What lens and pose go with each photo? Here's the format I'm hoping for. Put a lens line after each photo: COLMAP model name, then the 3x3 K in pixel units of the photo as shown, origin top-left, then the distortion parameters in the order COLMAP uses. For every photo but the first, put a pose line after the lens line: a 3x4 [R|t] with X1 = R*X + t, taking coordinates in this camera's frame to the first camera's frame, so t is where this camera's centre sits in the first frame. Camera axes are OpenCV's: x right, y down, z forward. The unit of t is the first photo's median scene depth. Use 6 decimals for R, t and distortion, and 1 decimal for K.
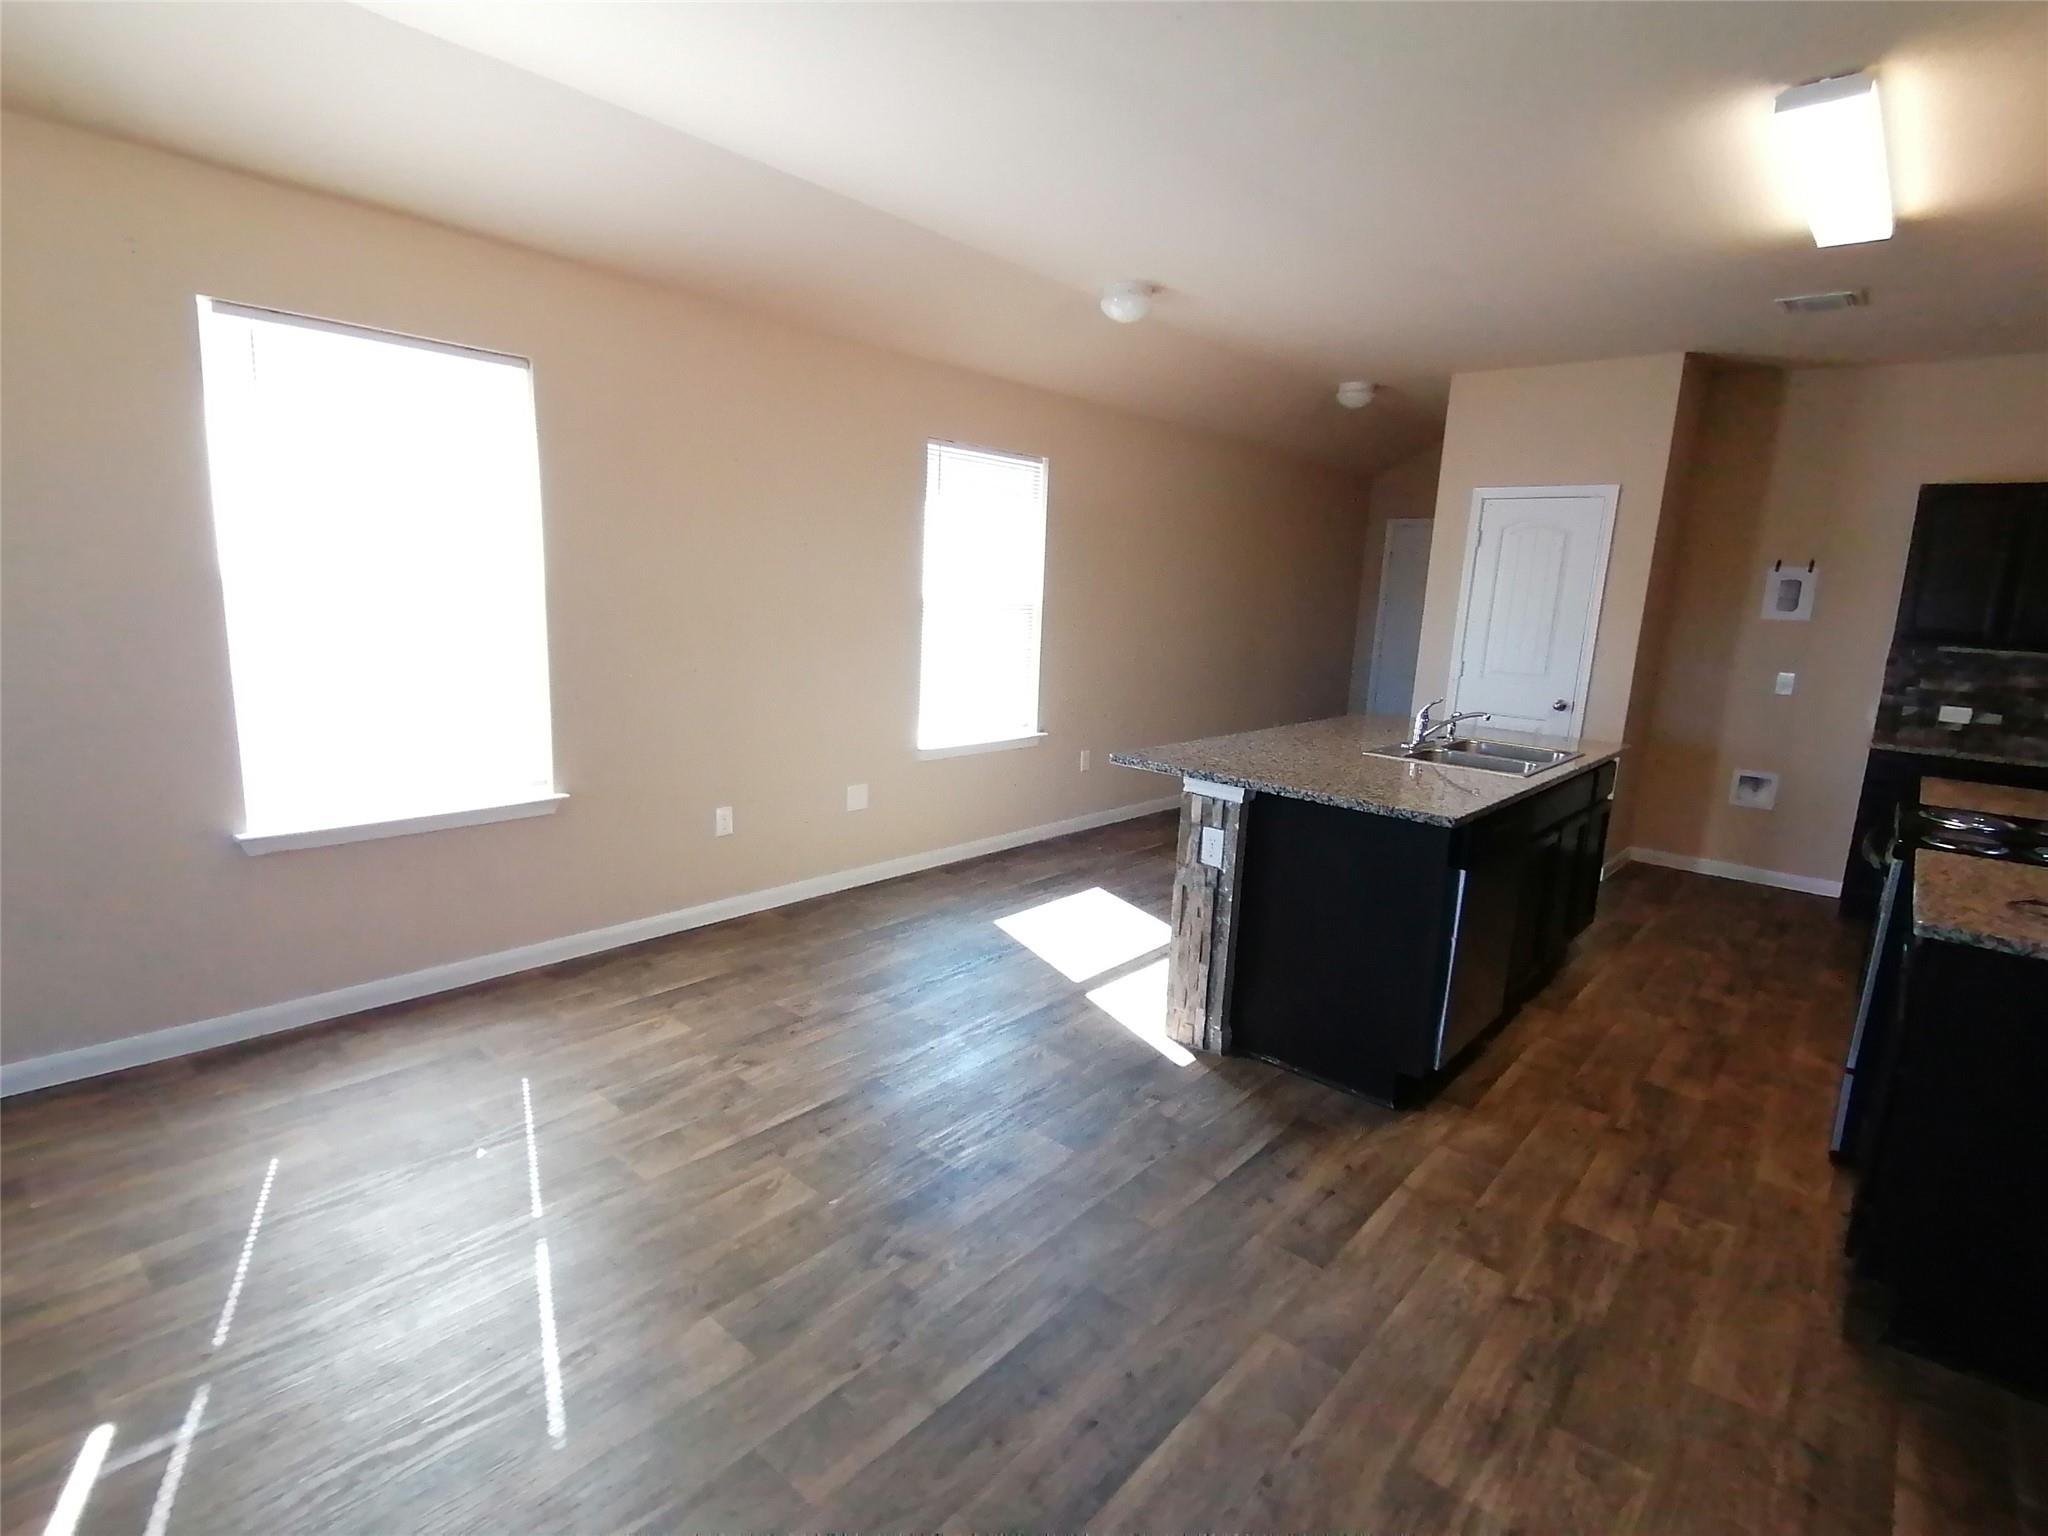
lens RADIAL K [[1016.8, 0, 1037.6], [0, 1016.8, 790.4], [0, 0, 1]] dist [0.026899, -0.014259]
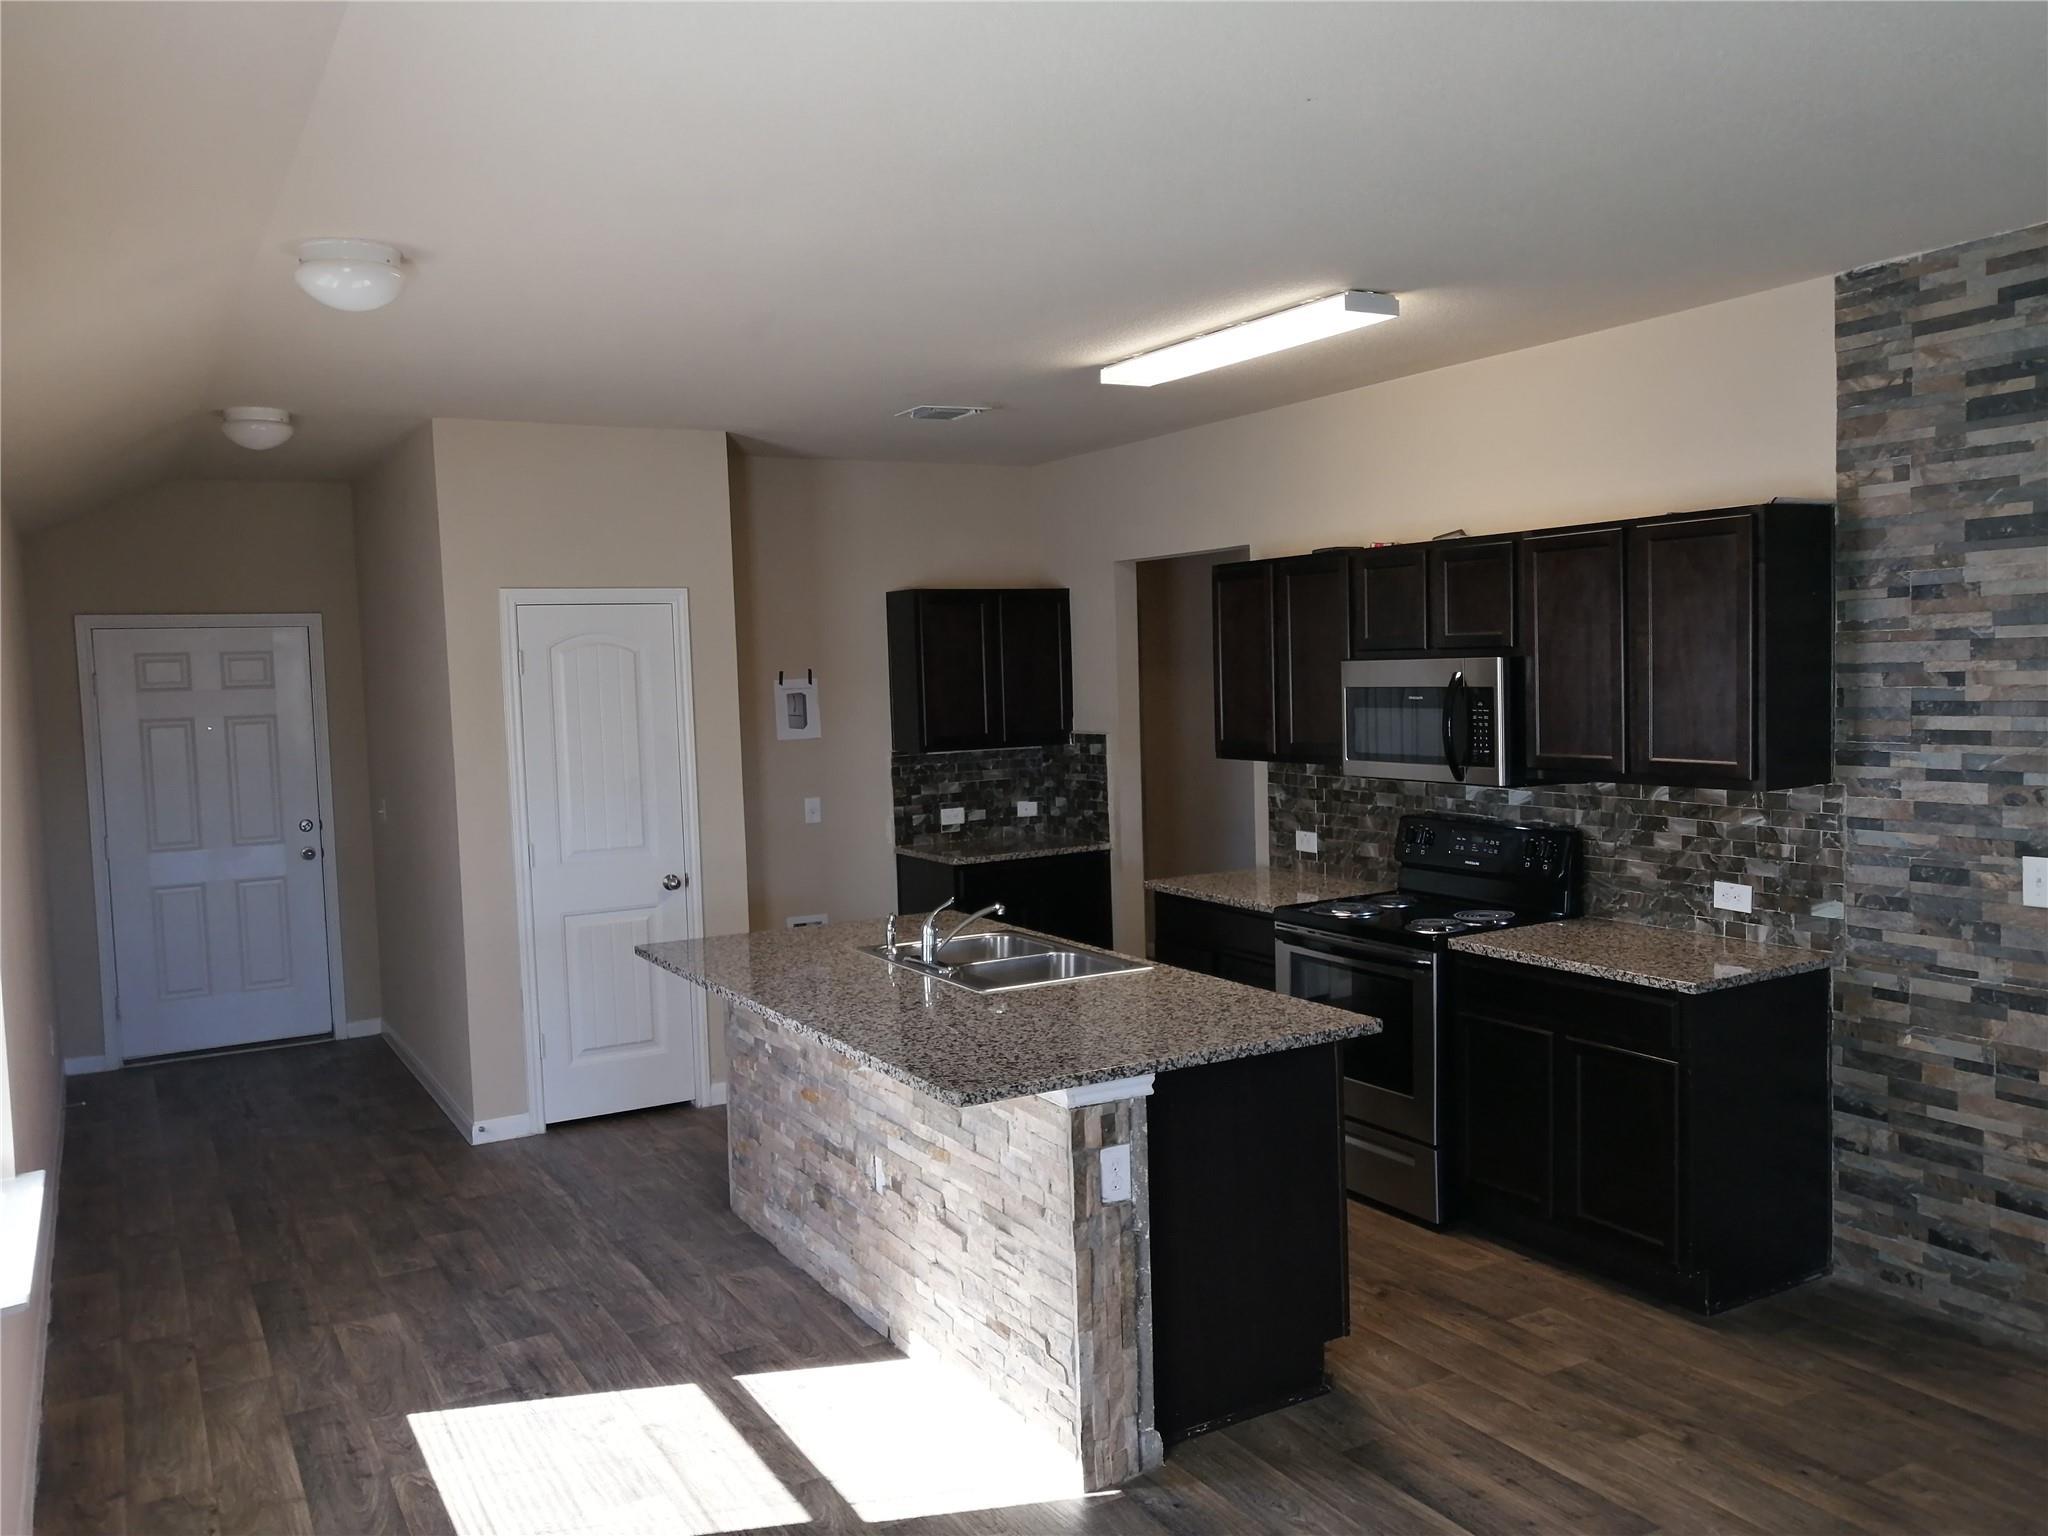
lens RADIAL K [[1603.0, 0, 1031.0], [0, 1603.0, 776.5], [0, 0, 1]] dist [-0.009420, 0.041946]
pose [[0.324188, -0.124748, 0.937731, -0.840910], [0.233645, 0.971116, 0.048415, -0.274413], [-0.916685, 0.203401, 0.343971, 0.652611]]
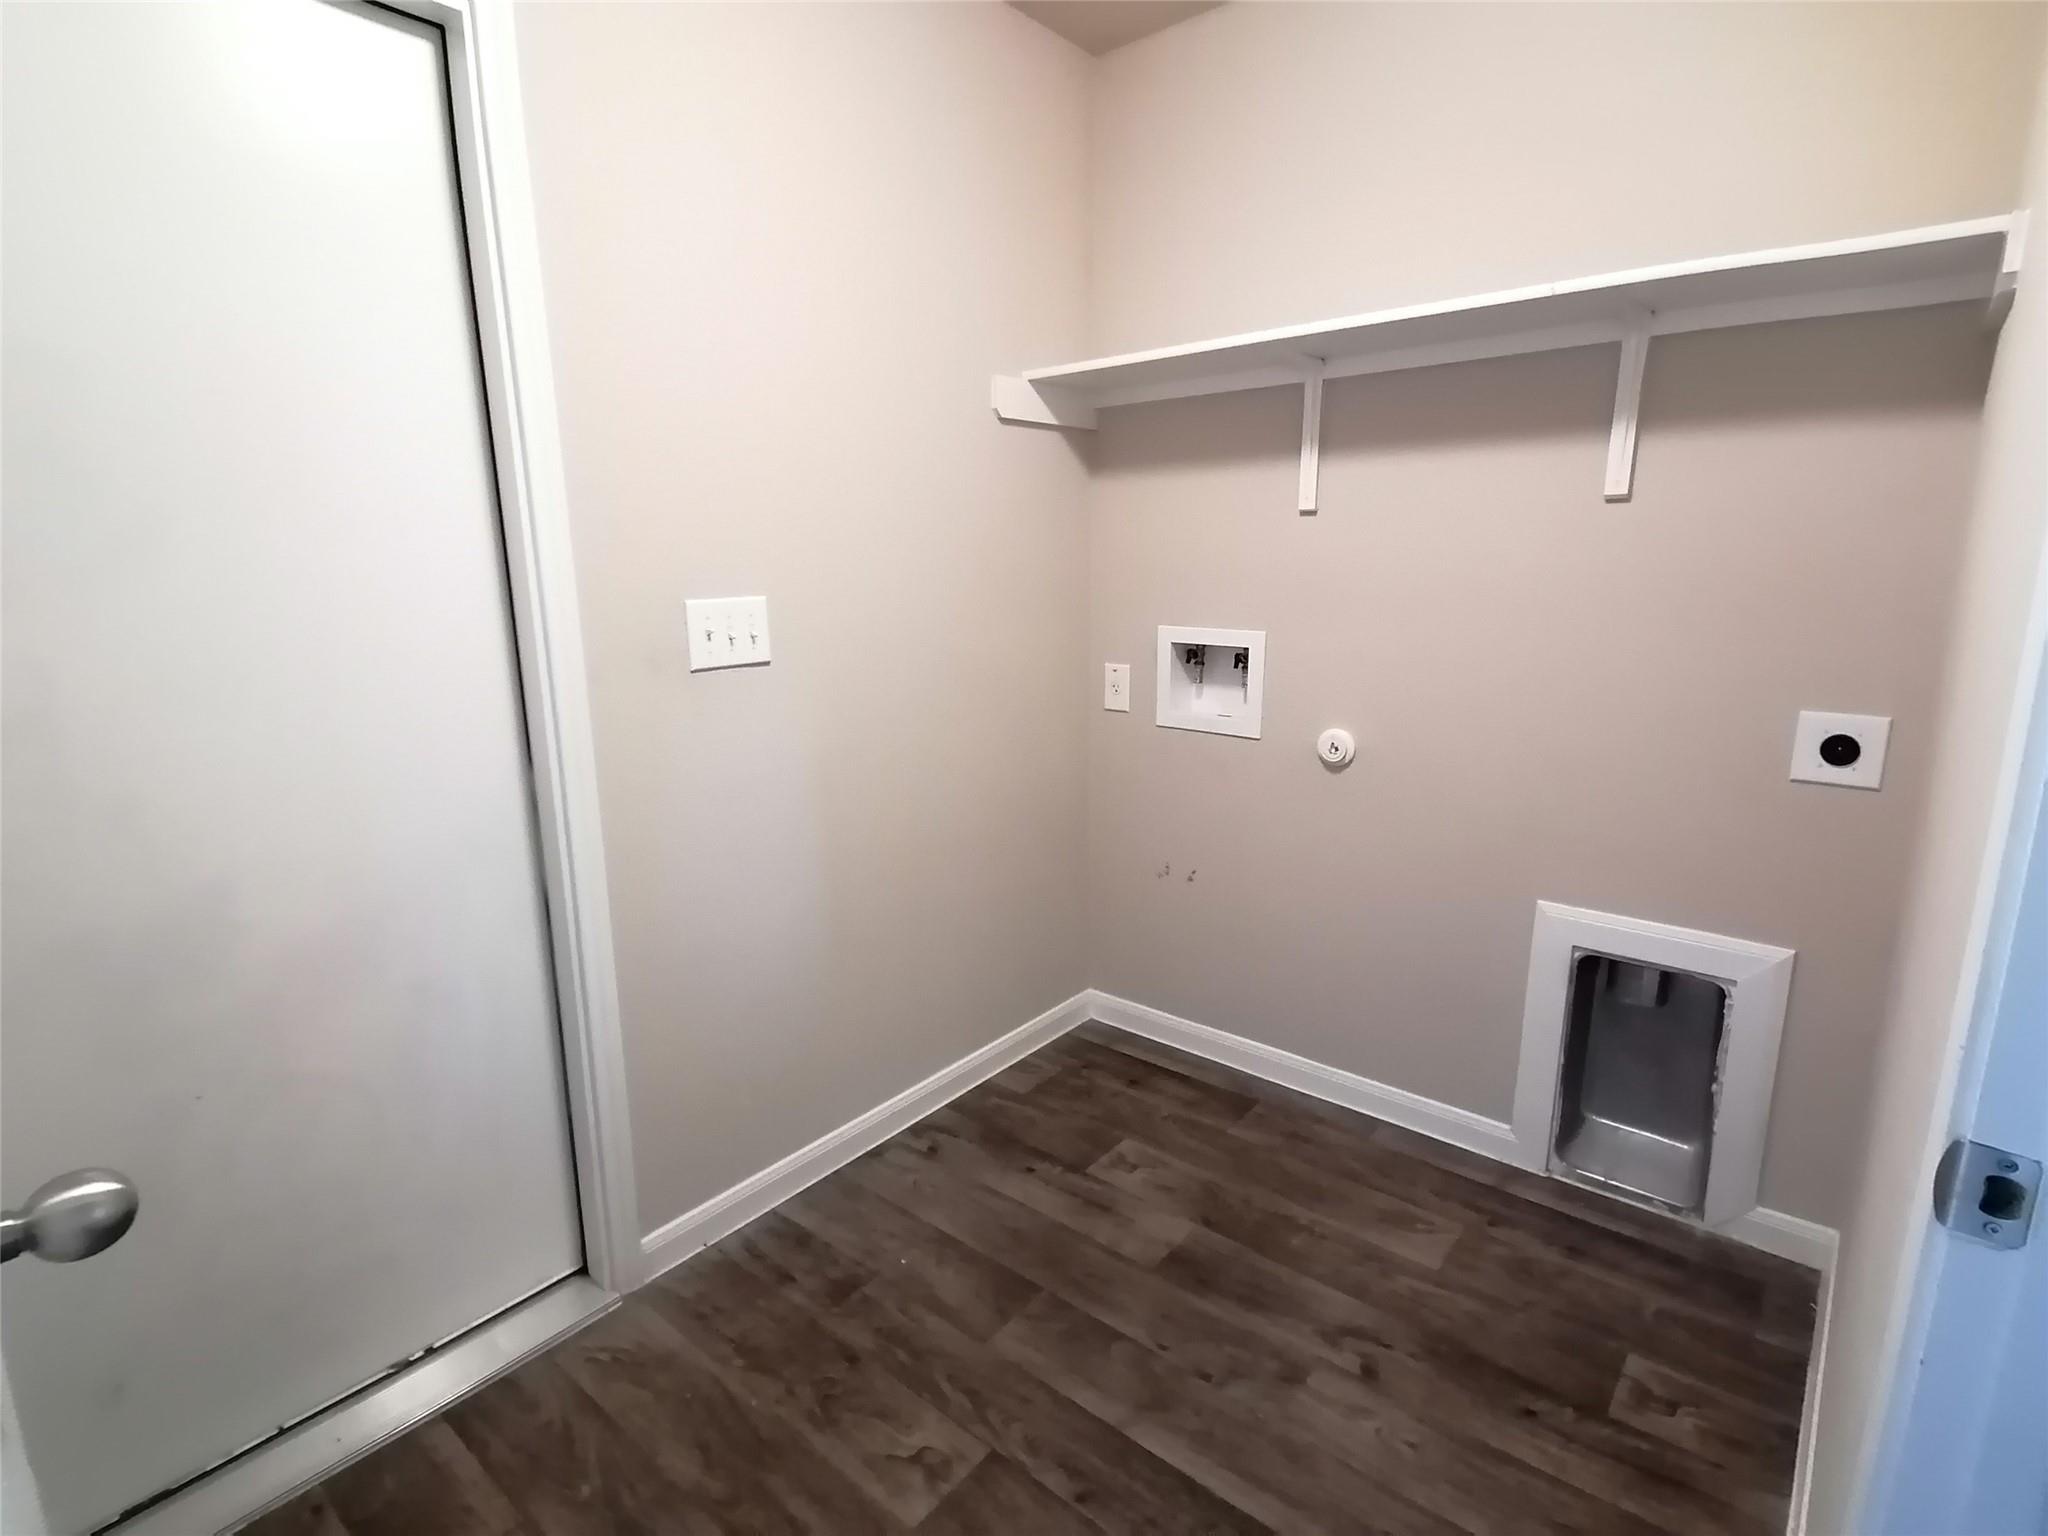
lens RADIAL K [[1016.8, 0, 1018.3], [0, 1016.8, 776.4], [0, 0, 1]] dist [0.026899, -0.014259]
pose [[0.015243, 0.159420, -0.987093, 0.381199], [-0.202780, 0.967186, 0.153073, -0.013611], [0.979106, 0.197830, 0.047070, 0.460508]]
